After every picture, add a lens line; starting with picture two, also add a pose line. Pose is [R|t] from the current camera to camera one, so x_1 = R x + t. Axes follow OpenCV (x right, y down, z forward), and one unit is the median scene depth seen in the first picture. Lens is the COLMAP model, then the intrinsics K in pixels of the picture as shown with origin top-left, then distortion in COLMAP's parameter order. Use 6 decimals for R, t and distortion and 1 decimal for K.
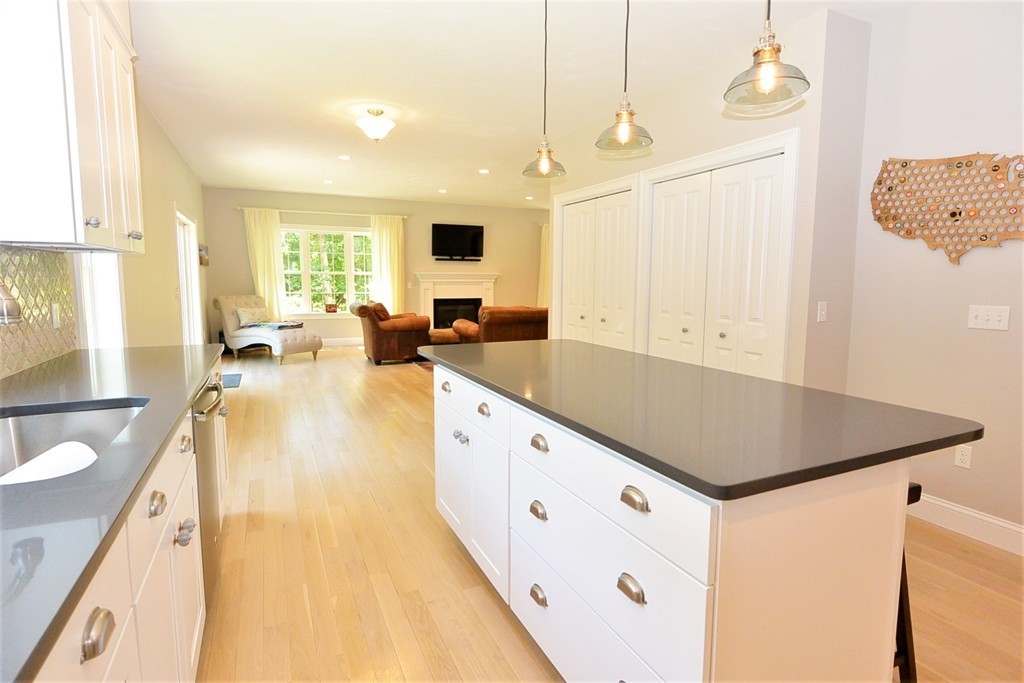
lens RADIAL K [[531.9, 0, 517.9], [0, 531.9, 338.2], [0, 0, 1]] dist [0.000155, -0.002609]
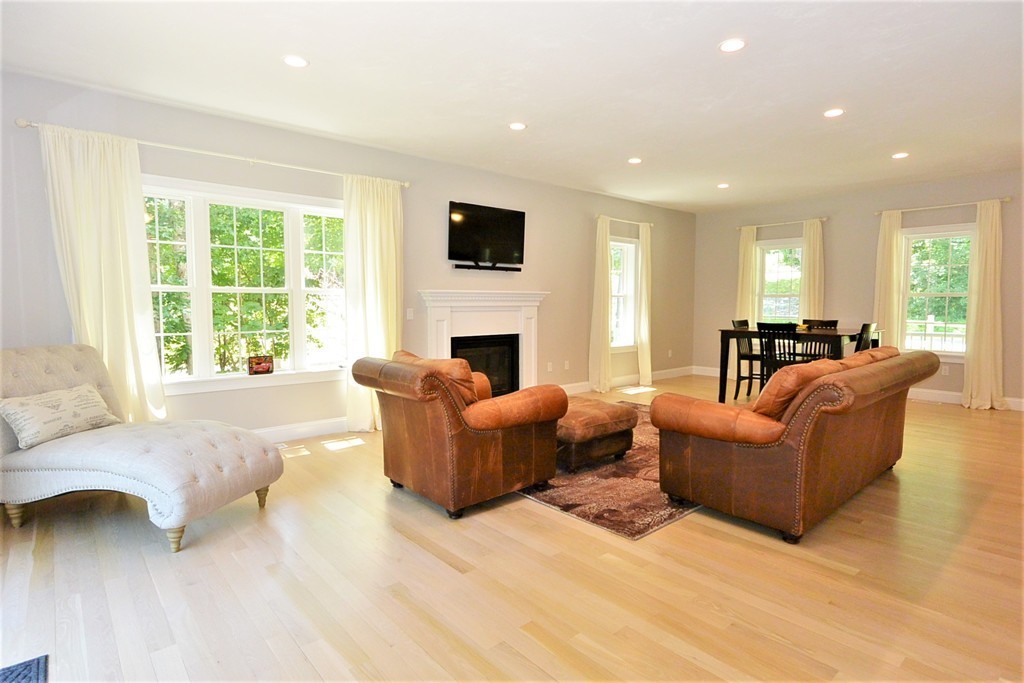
lens RADIAL K [[531.9, 0, 516.4], [0, 531.9, 336.6], [0, 0, 1]] dist [0.000155, -0.002609]
pose [[0.961083, -0.024335, 0.275188, -0.258457], [0.037672, 0.998352, -0.043284, -0.051392], [-0.273681, 0.051967, 0.960416, 0.478991]]
